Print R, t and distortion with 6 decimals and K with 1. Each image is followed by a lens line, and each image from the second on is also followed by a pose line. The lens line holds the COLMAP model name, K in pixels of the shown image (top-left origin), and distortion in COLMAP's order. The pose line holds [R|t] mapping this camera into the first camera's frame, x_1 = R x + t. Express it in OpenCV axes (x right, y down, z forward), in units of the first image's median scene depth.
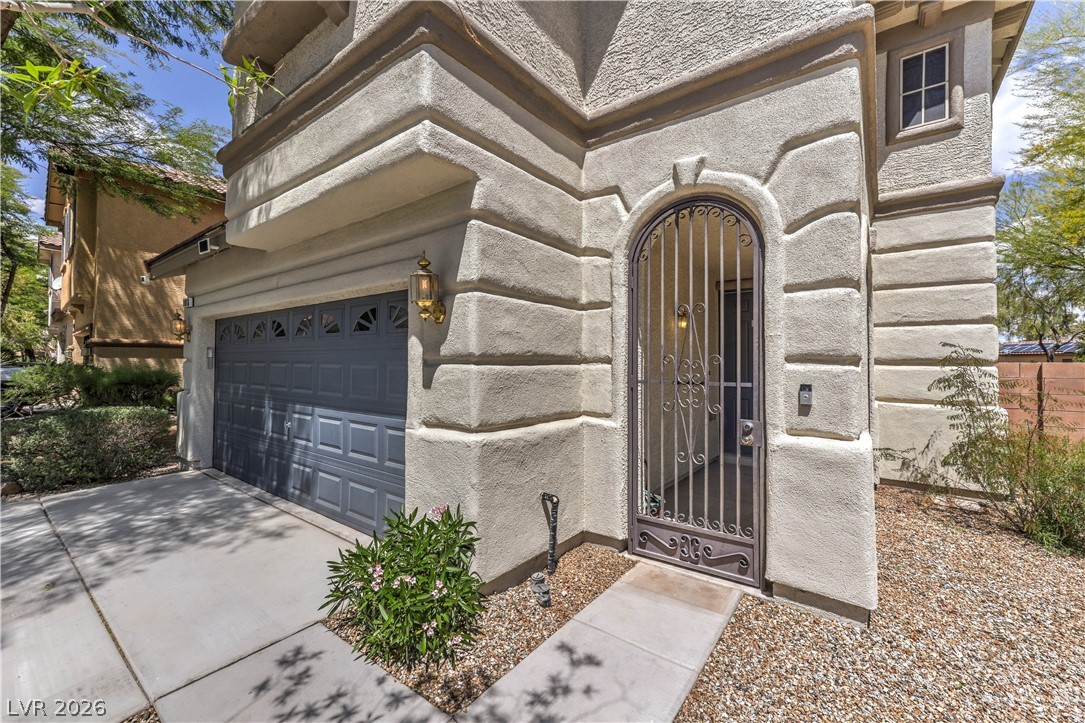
lens RADIAL K [[440.9, 0, 548.0], [0, 440.9, 351.1], [0, 0, 1]] dist [0.000227, 0.000496]
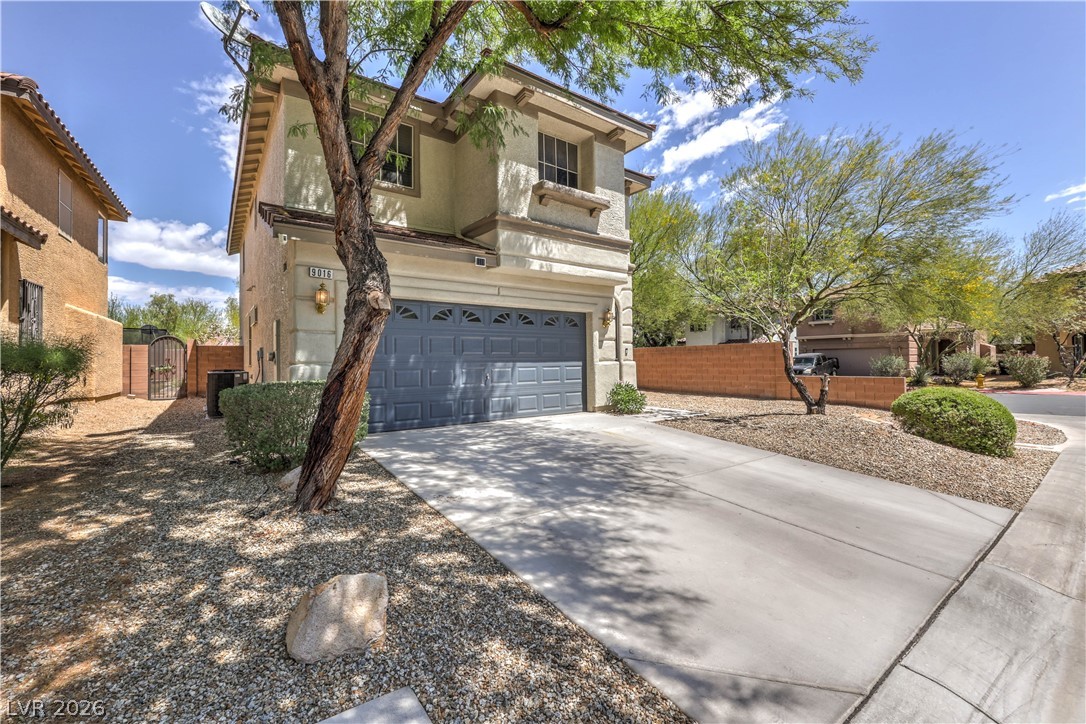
lens RADIAL K [[441.3, 0, 529.4], [0, 441.3, 326.7], [0, 0, 1]] dist [0.000227, 0.000496]
pose [[0.302720, 0.060850, 0.951135, -3.209686], [-0.018448, 0.998147, -0.057986, 0.113799], [-0.952901, 0.000007, 0.303281, 0.528969]]
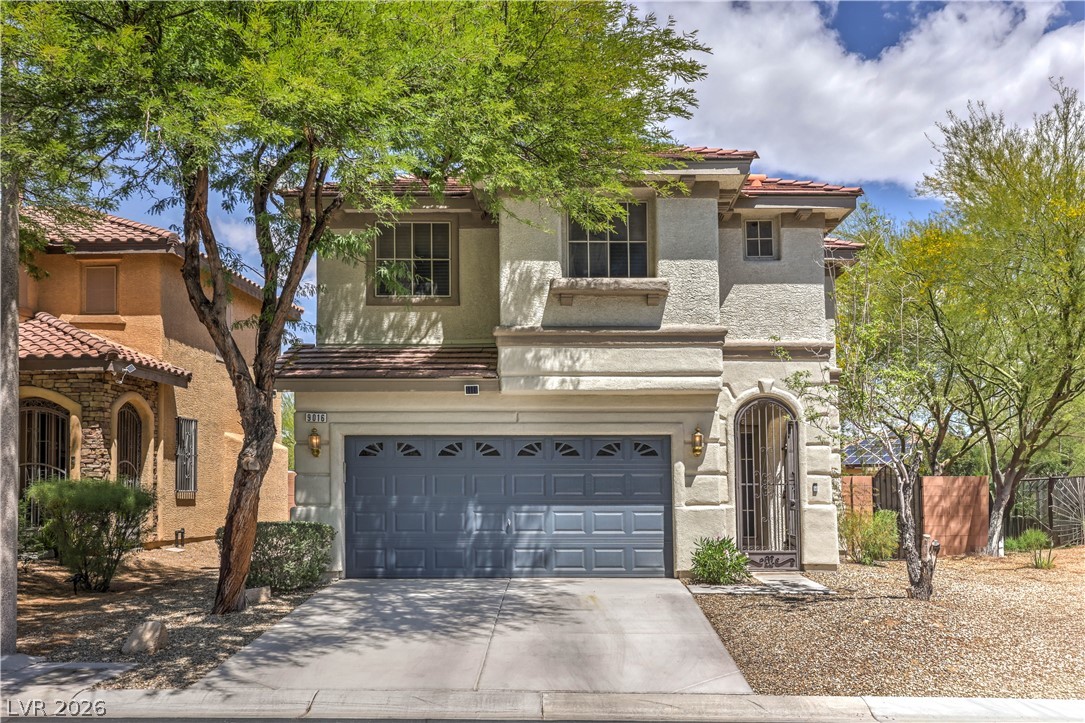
lens RADIAL K [[996.8, 0, 550.6], [0, 996.8, 362.5], [0, 0, 1]] dist [0.043280, 0.000000]
pose [[0.801023, 0.062483, 0.595364, -3.540766], [-0.011380, 0.995947, -0.089214, -0.073165], [-0.598526, 0.064687, 0.798488, -2.351666]]
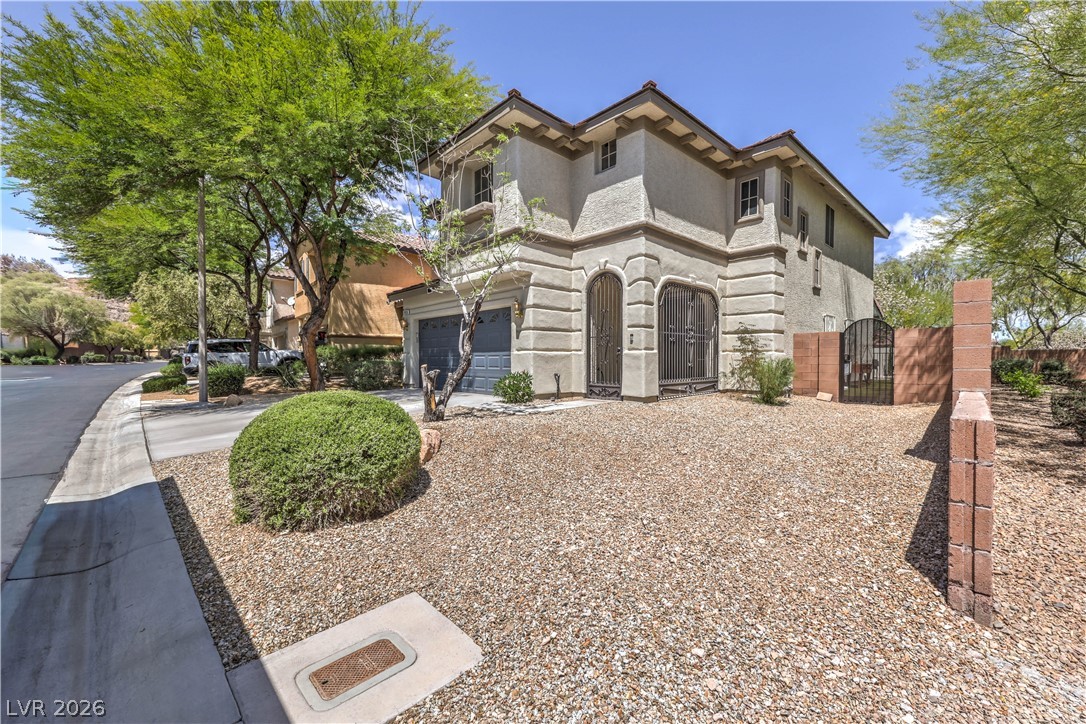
lens RADIAL K [[441.3, 0, 537.5], [0, 441.3, 368.0], [0, 0, 1]] dist [0.000227, 0.000496]
pose [[0.981688, -0.001972, -0.190486, 0.453631], [0.010077, 0.999084, 0.041591, 0.158403], [0.190229, -0.042749, 0.980809, -2.020380]]
